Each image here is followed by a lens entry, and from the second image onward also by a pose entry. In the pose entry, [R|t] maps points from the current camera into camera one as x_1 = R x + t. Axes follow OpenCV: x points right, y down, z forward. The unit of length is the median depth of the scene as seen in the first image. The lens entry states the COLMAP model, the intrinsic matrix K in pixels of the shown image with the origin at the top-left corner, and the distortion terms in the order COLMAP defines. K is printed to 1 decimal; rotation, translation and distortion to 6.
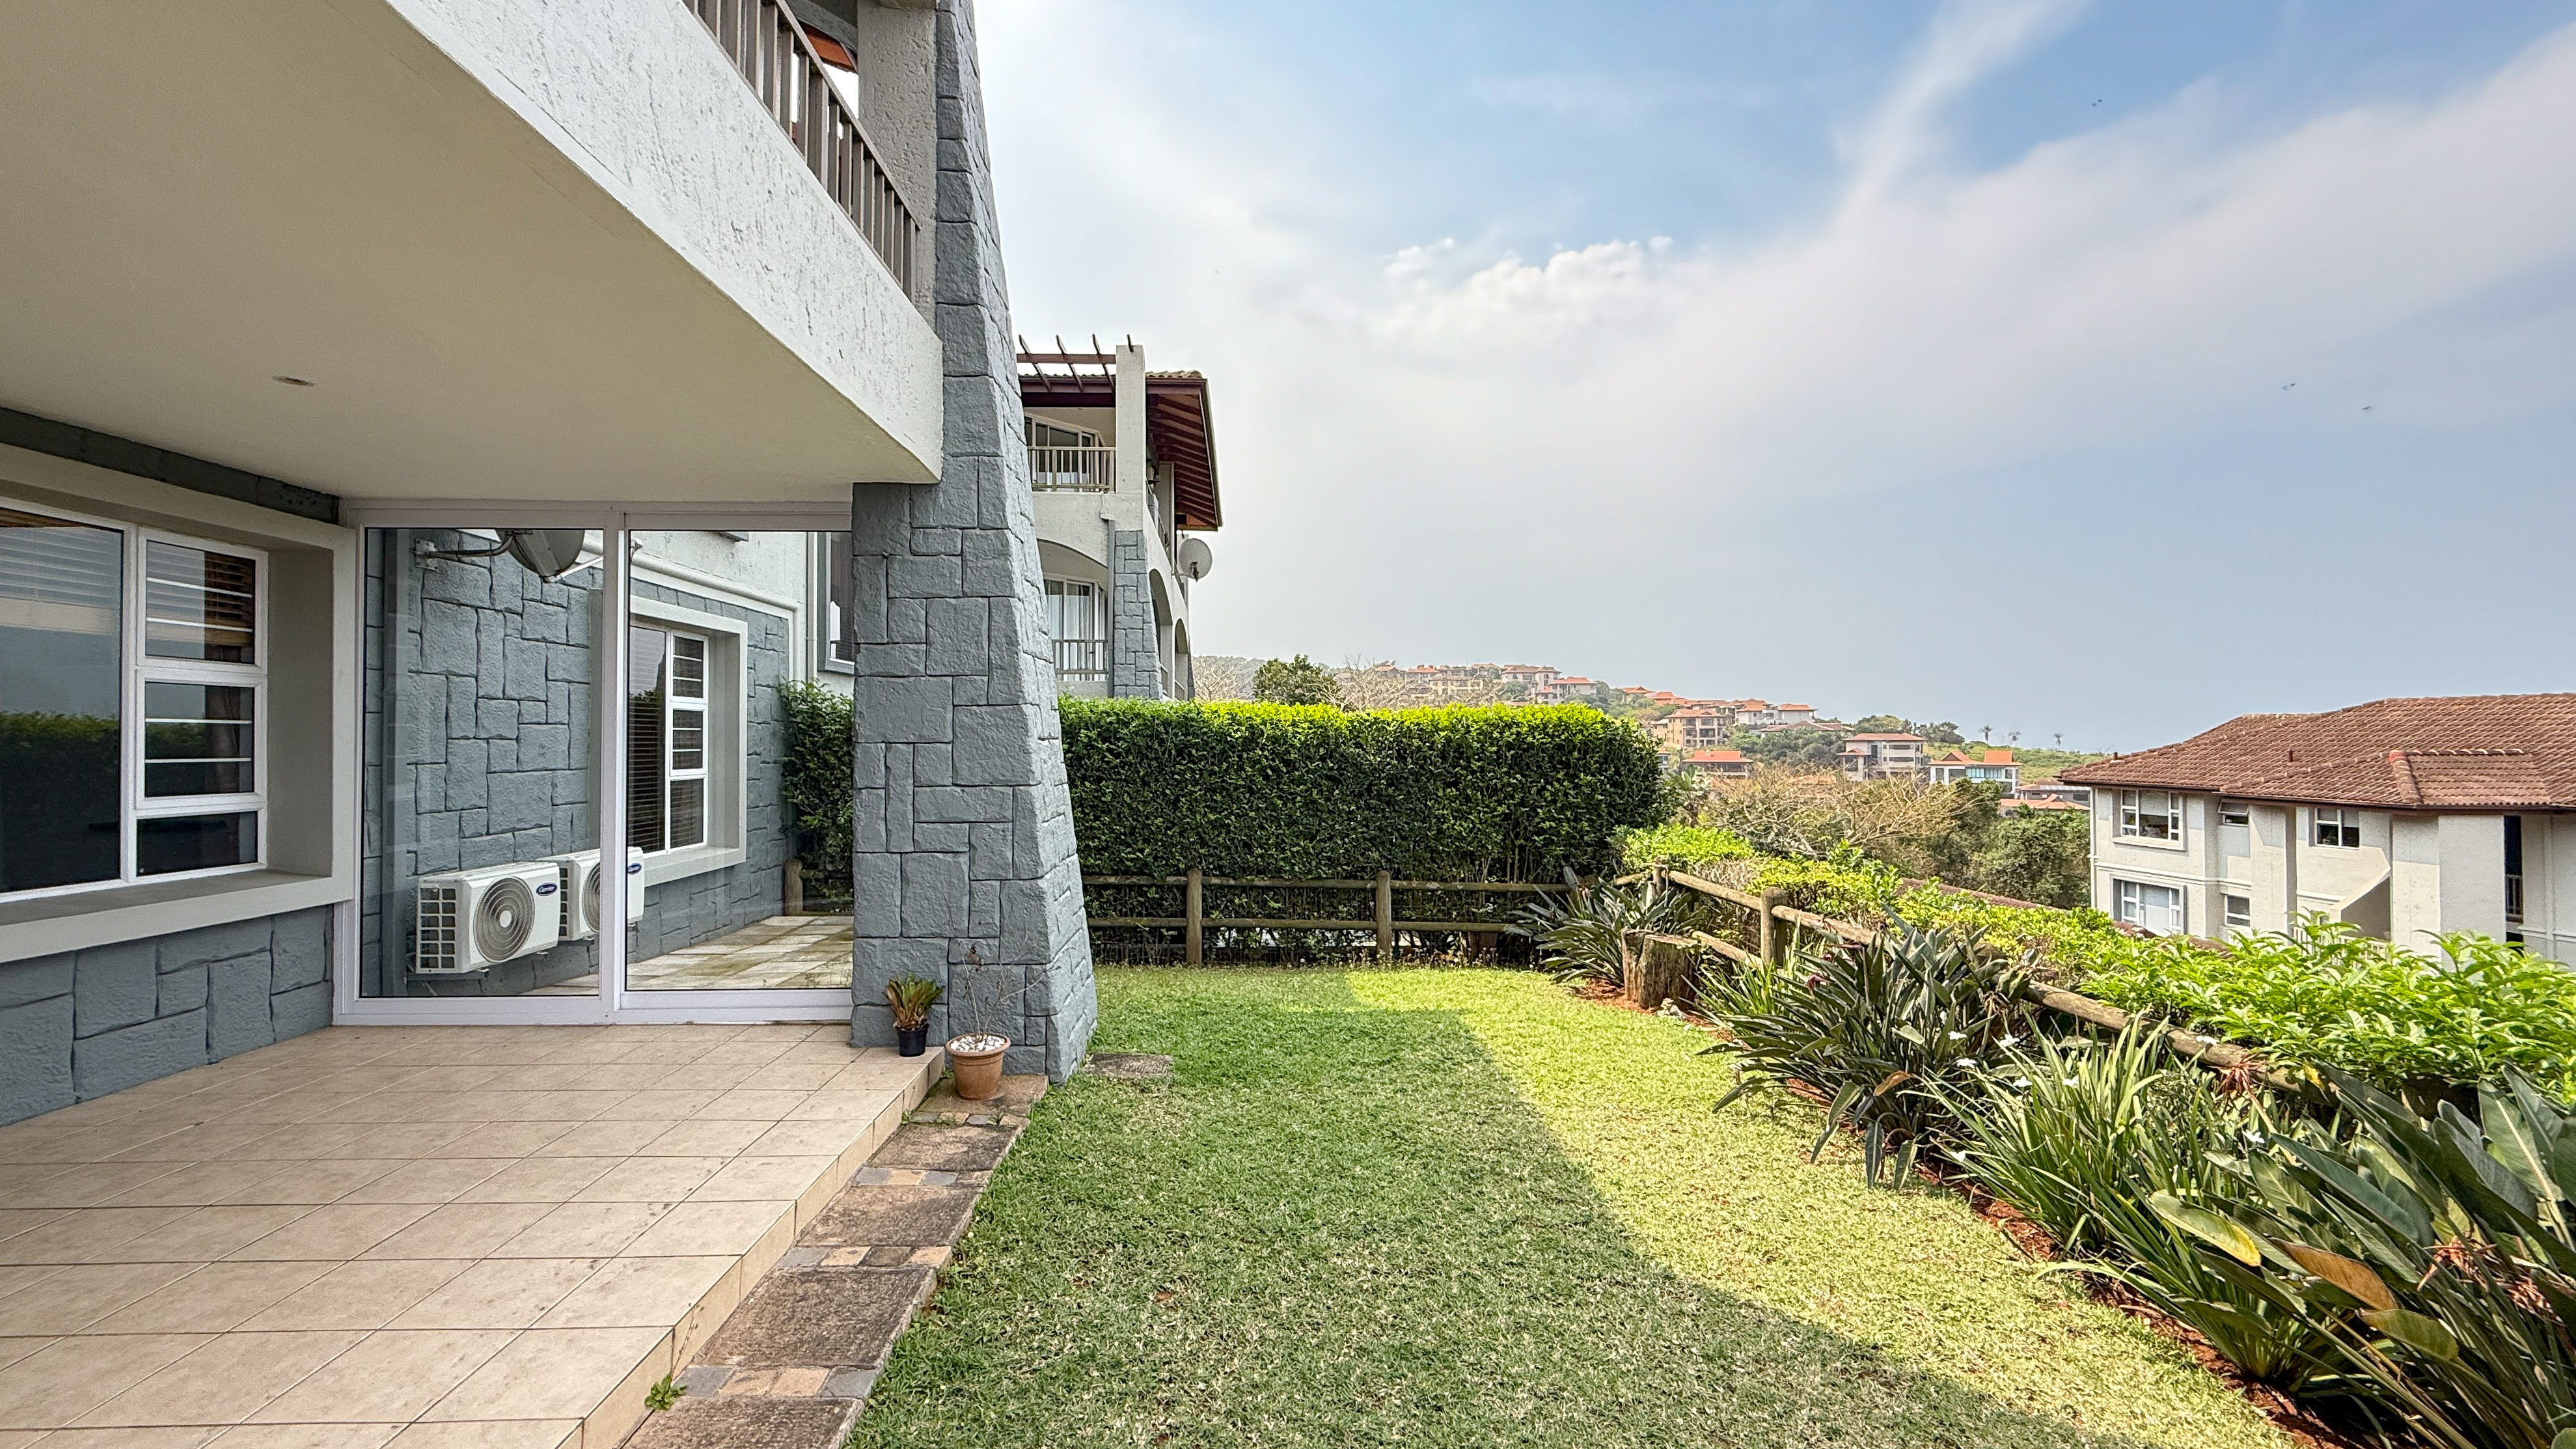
lens RADIAL K [[1023.0, 0, 1288.0], [0, 1023.0, 724.5], [0, 0, 1]] dist [-0.000846, -0.000024]
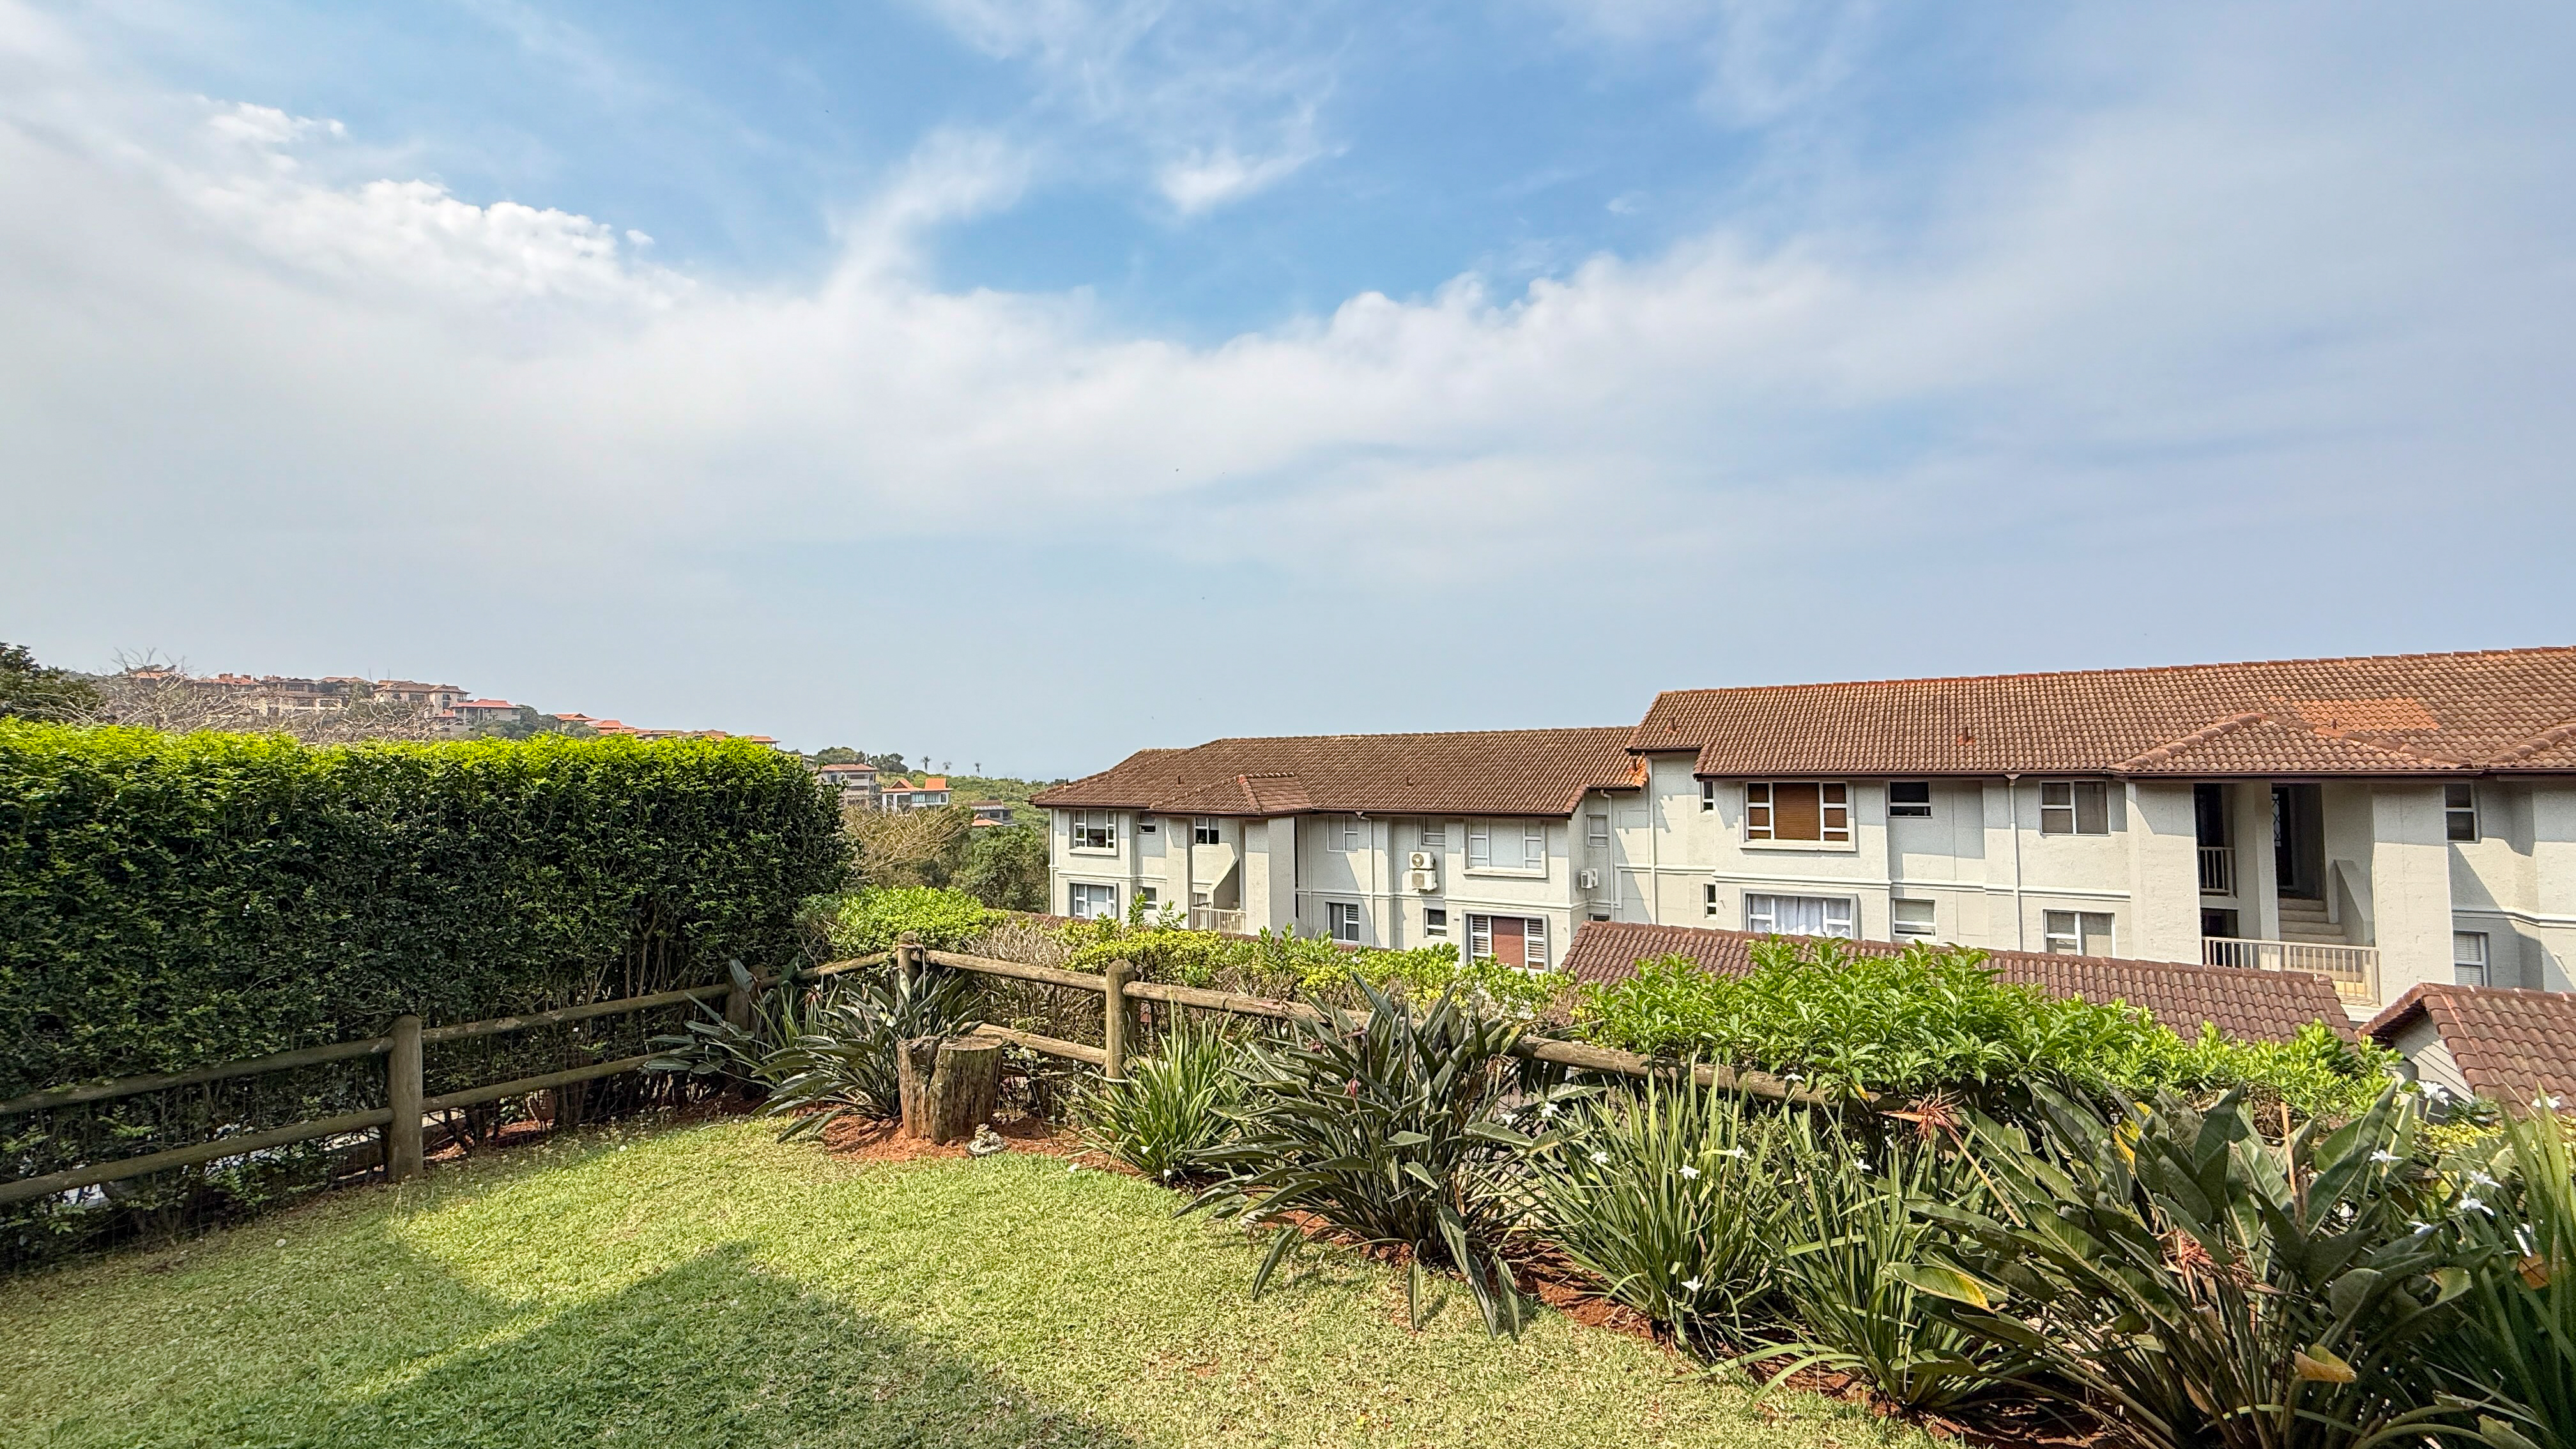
lens RADIAL K [[1022.9, 0, 1288.0], [0, 1022.9, 724.5], [0, 0, 1]] dist [-0.000846, -0.000024]
pose [[0.602706, 0.022113, 0.797657, -0.073539], [0.003190, 0.999541, -0.030120, -0.005699], [-0.797957, 0.020698, 0.602359, 0.235667]]
